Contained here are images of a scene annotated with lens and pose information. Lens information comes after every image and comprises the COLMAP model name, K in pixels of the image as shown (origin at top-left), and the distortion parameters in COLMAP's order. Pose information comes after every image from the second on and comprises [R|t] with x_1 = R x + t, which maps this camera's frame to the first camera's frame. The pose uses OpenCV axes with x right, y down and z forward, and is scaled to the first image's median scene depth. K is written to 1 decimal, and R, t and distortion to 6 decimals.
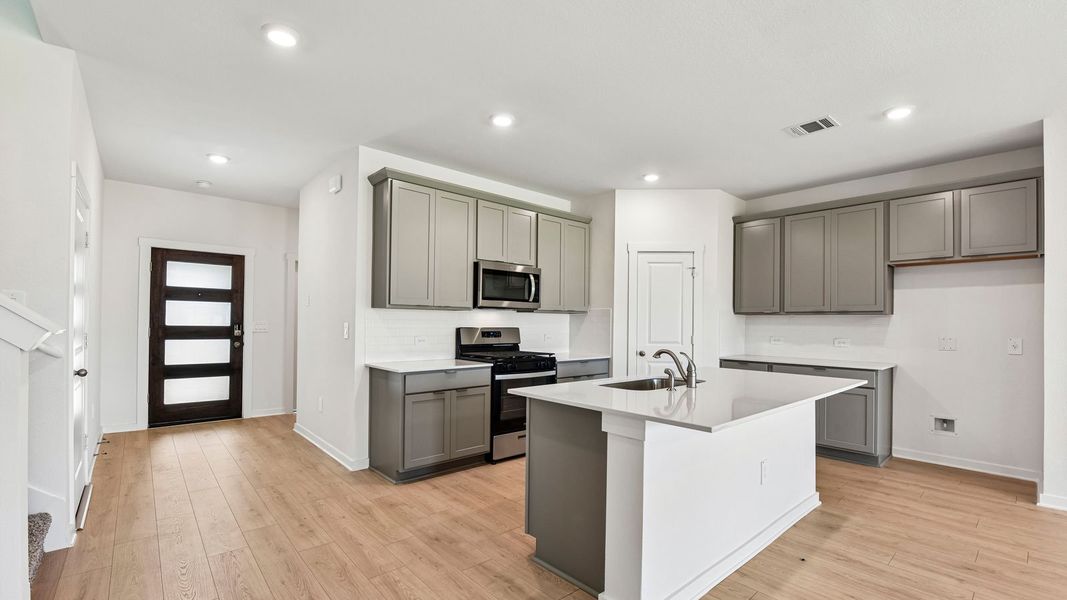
lens RADIAL K [[455.0, 0, 544.6], [0, 455.0, 319.9], [0, 0, 1]] dist [-0.010198, -0.000695]
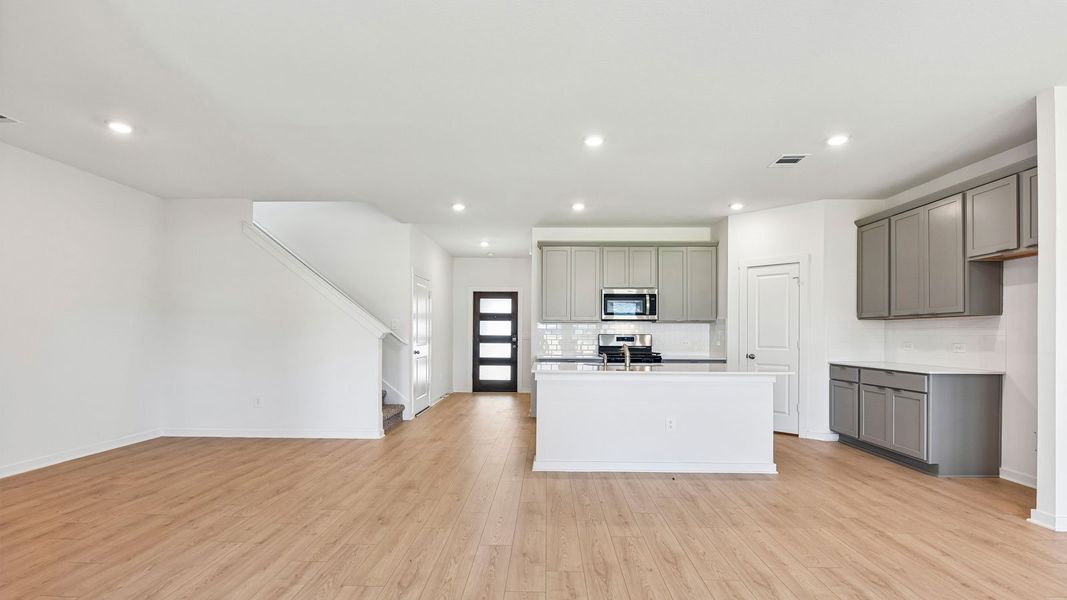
lens RADIAL K [[482.9, 0, 525.7], [0, 482.9, 321.0], [0, 0, 1]] dist [-0.023644, -0.000204]
pose [[0.720914, -0.026252, -0.692527, 0.681172], [0.007335, 0.999515, -0.030253, 0.018267], [0.692986, 0.016730, 0.720757, -0.271753]]
